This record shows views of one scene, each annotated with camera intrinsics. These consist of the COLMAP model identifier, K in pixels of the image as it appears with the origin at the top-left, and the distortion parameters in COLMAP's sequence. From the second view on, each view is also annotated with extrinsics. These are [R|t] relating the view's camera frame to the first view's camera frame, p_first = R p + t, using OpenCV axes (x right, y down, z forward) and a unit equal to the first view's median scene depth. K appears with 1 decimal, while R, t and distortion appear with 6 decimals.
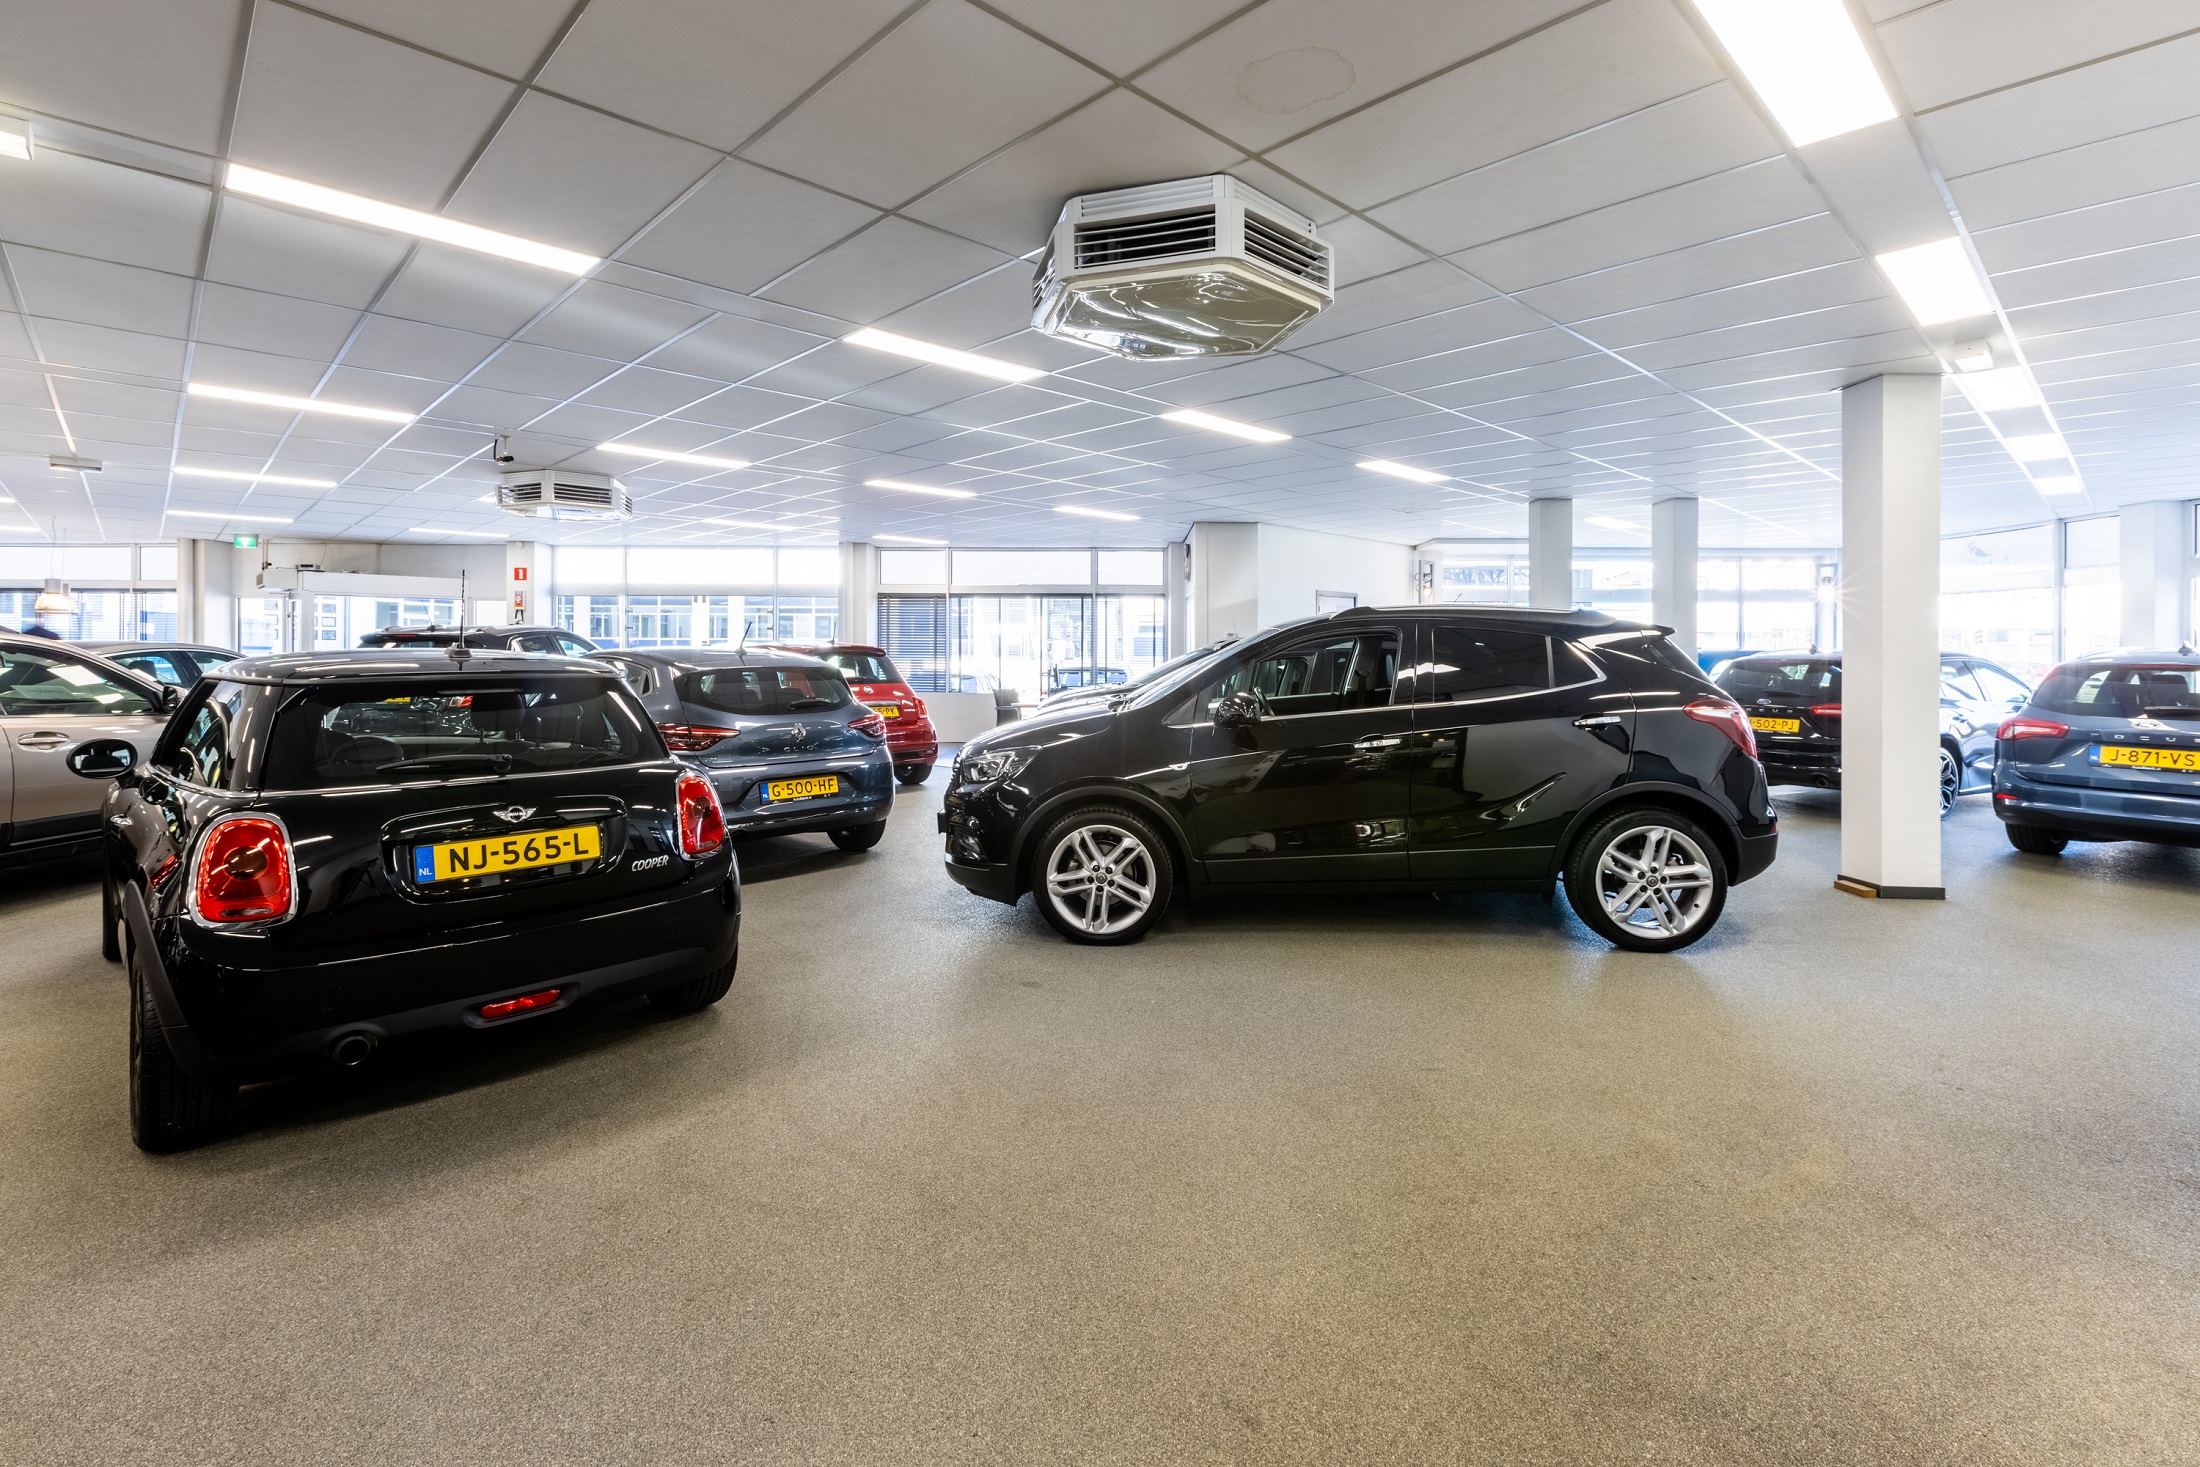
lens RADIAL K [[985.8, 0, 1137.5], [0, 985.8, 674.0], [0, 0, 1]] dist [-0.003997, 0.000388]
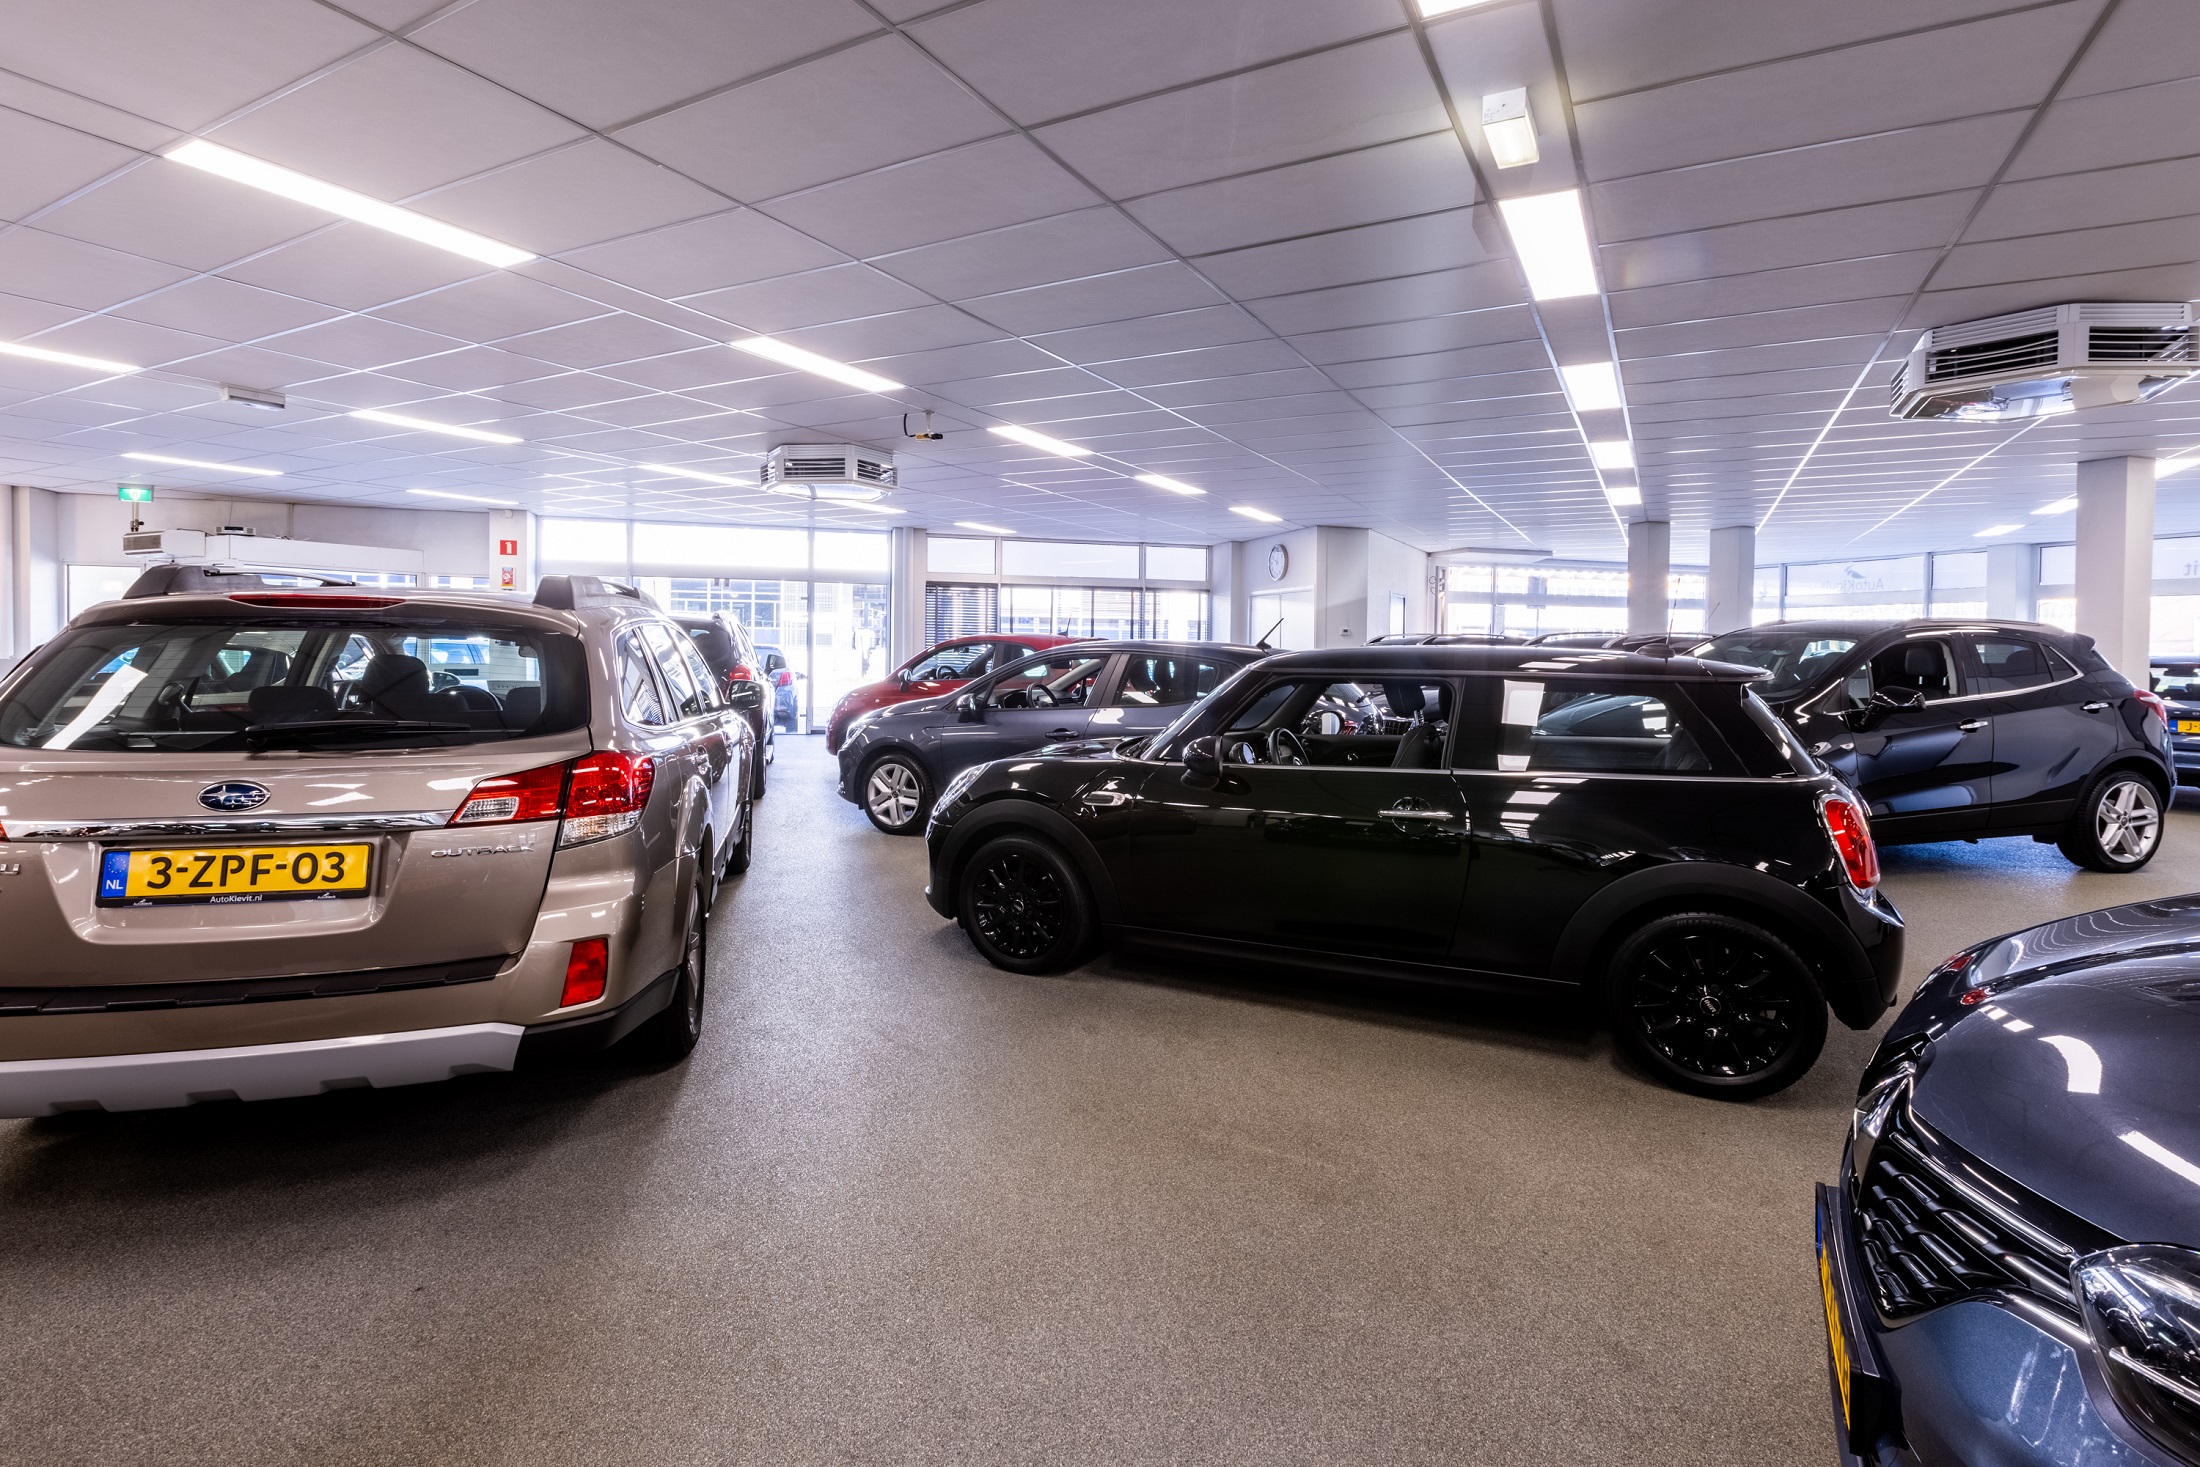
lens RADIAL K [[985.8, 0, 1102.0], [0, 985.8, 690.7], [0, 0, 1]] dist [-0.003997, 0.000388]
pose [[0.956913, -0.005393, 0.290323, -0.382738], [-0.002669, 0.999622, 0.027365, -0.002391], [-0.290361, -0.026961, 0.956537, 0.028794]]
